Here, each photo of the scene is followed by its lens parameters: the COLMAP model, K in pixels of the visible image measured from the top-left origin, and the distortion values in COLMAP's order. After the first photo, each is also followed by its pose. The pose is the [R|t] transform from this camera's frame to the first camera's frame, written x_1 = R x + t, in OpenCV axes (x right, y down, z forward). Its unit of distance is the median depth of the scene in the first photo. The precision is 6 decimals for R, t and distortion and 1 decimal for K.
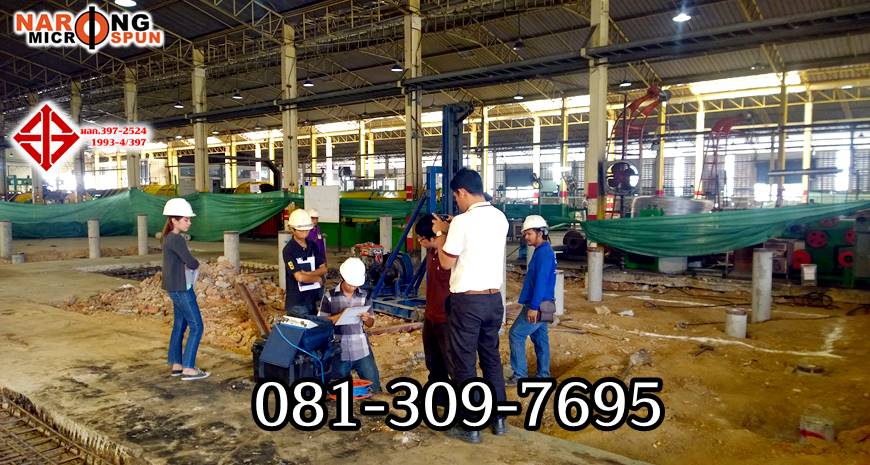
lens RADIAL K [[622.7, 0, 442.7], [0, 622.7, 232.9], [0, 0, 1]] dist [0.073659, -0.083269]
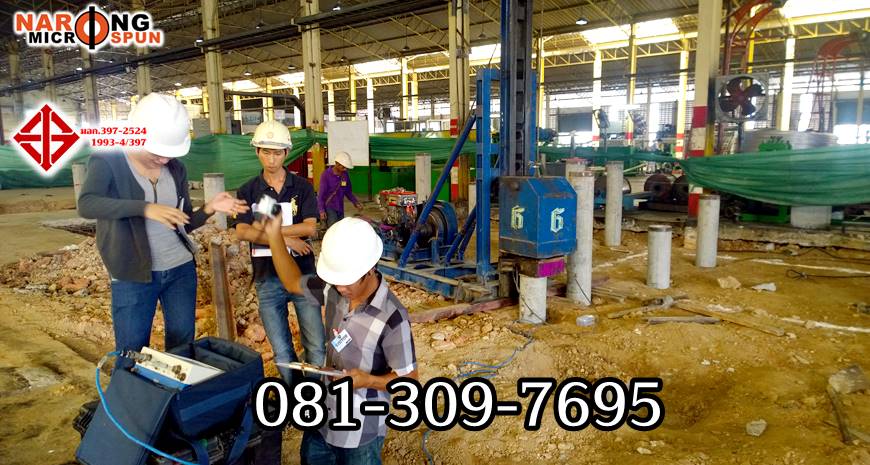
lens RADIAL K [[622.7, 0, 442.7], [0, 622.7, 232.9], [0, 0, 1]] dist [0.073659, -0.083269]
pose [[0.997064, 0.000057, -0.076578, -0.005188], [0.006048, 0.996818, 0.079485, 0.006119], [0.076339, -0.079714, 0.993890, 0.162875]]
